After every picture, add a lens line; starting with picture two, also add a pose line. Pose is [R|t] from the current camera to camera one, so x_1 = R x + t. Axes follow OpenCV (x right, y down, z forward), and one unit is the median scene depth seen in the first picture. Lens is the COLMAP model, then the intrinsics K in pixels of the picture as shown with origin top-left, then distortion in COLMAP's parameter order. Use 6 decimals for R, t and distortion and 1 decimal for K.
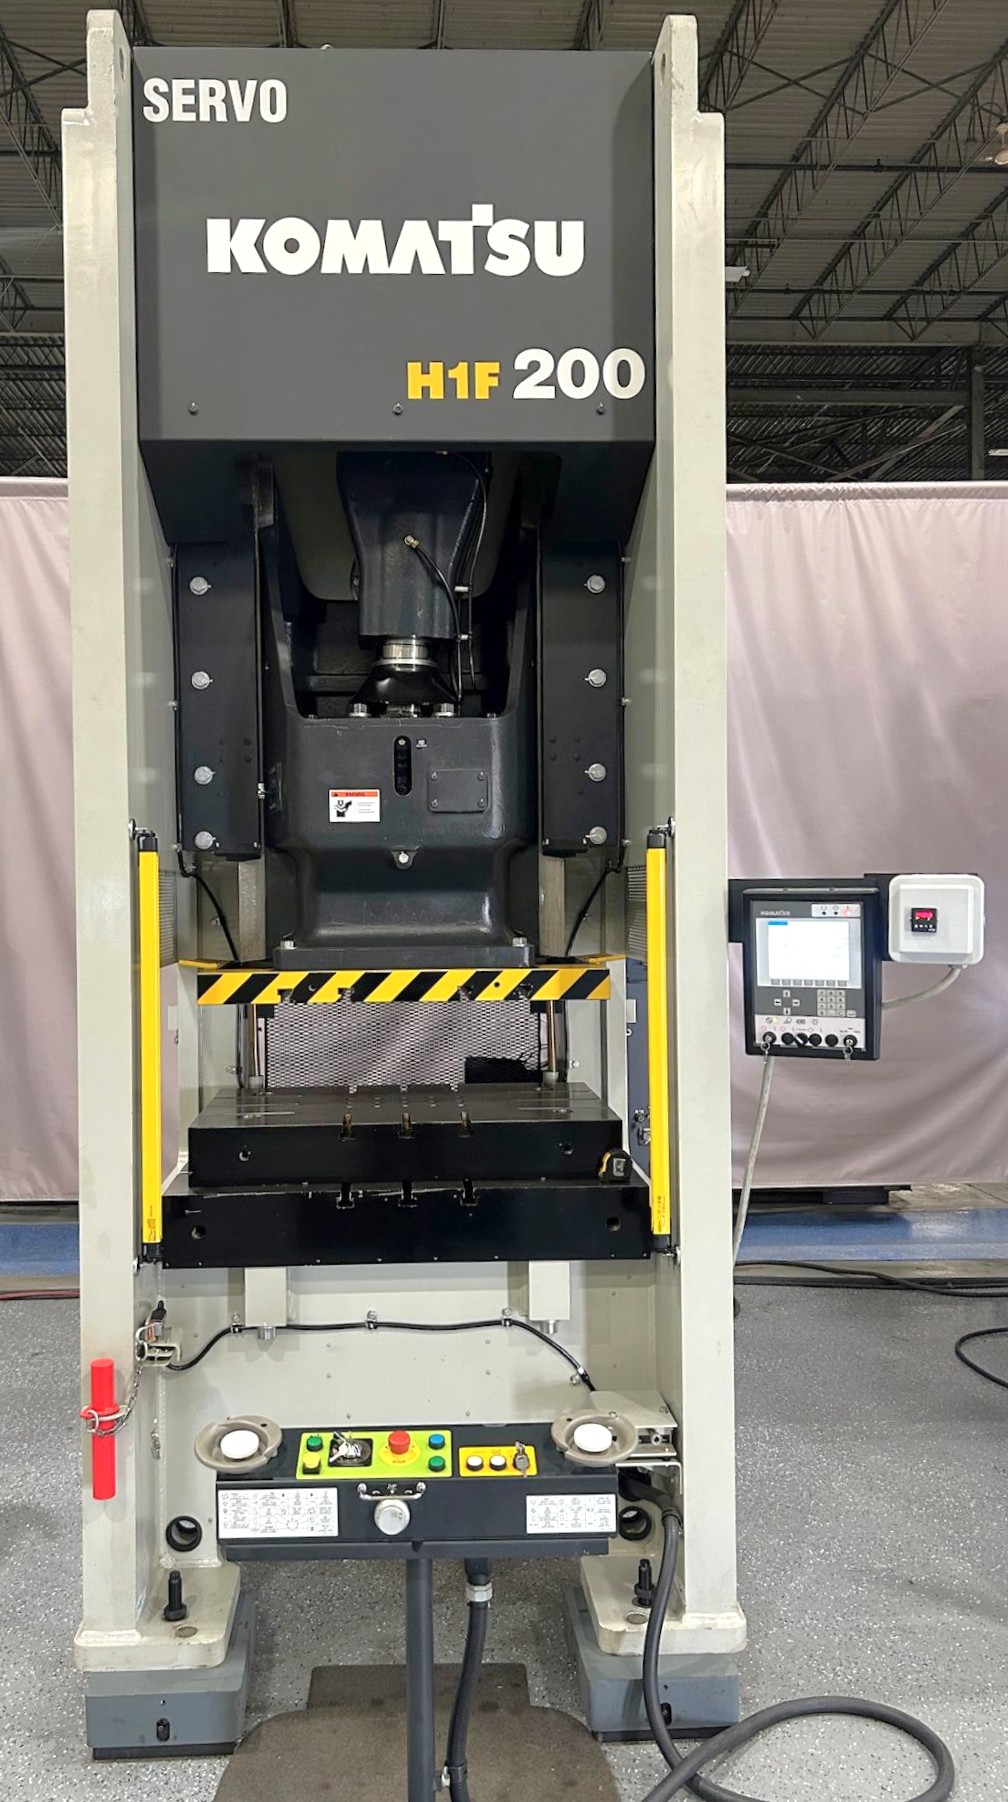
lens RADIAL K [[1485.9, 0, 504.0], [0, 1485.9, 901.0], [0, 0, 1]] dist [0.108571, -0.001584]
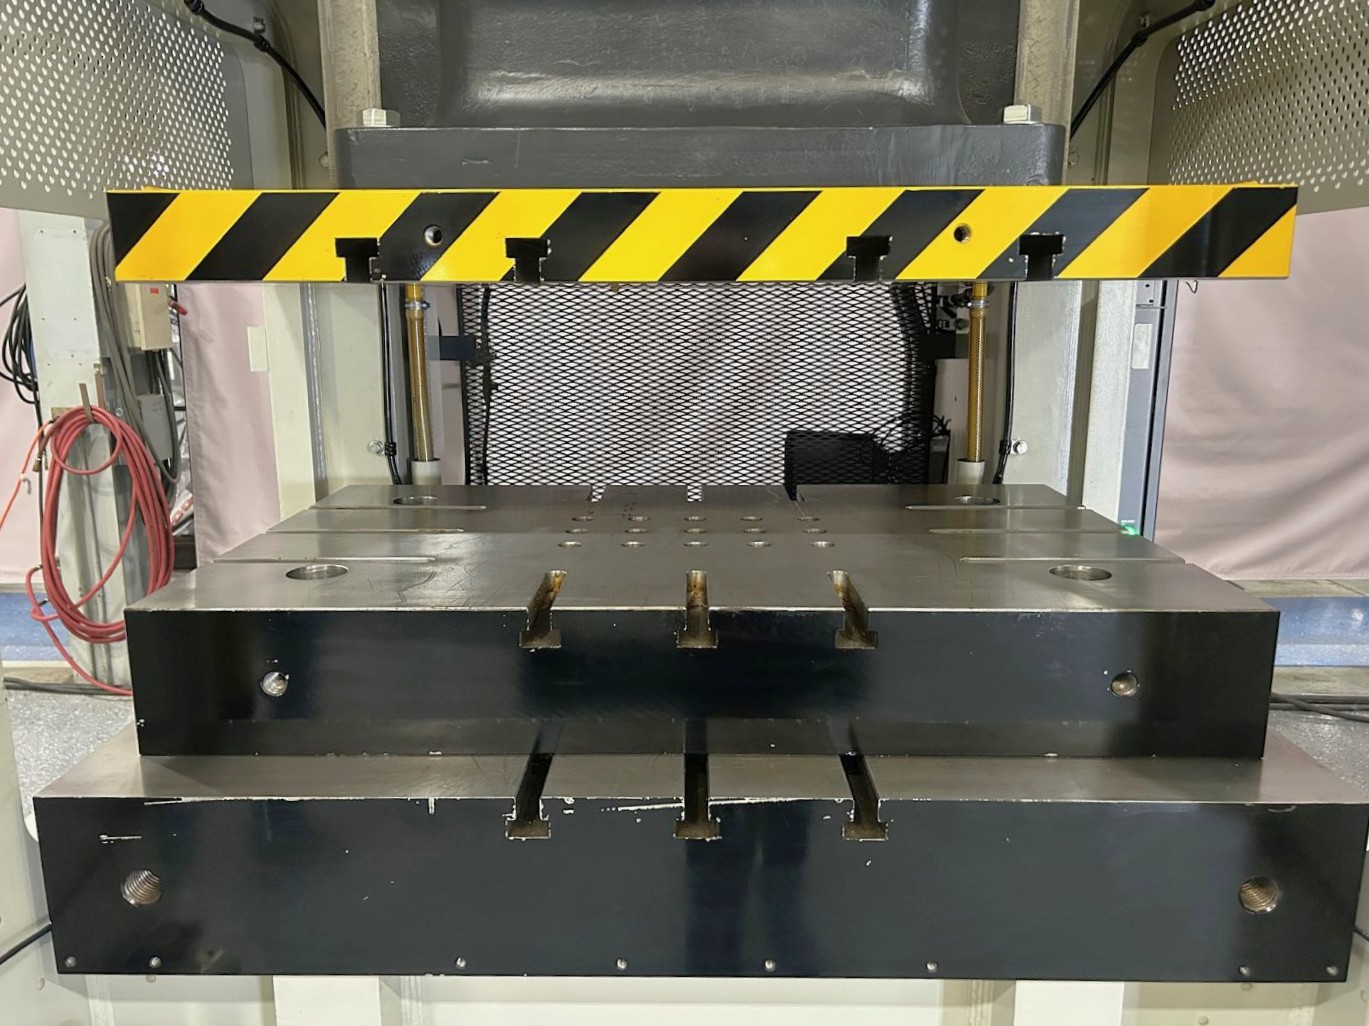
lens RADIAL K [[1028.5, 0, 684.5], [0, 1028.5, 513.0], [0, 0, 1]] dist [0.028999, 0.002343]
pose [[0.996705, 0.022853, -0.077826, -0.047758], [-0.007534, 0.981424, 0.191704, 0.072679], [0.080761, -0.190486, 0.978362, 0.729352]]
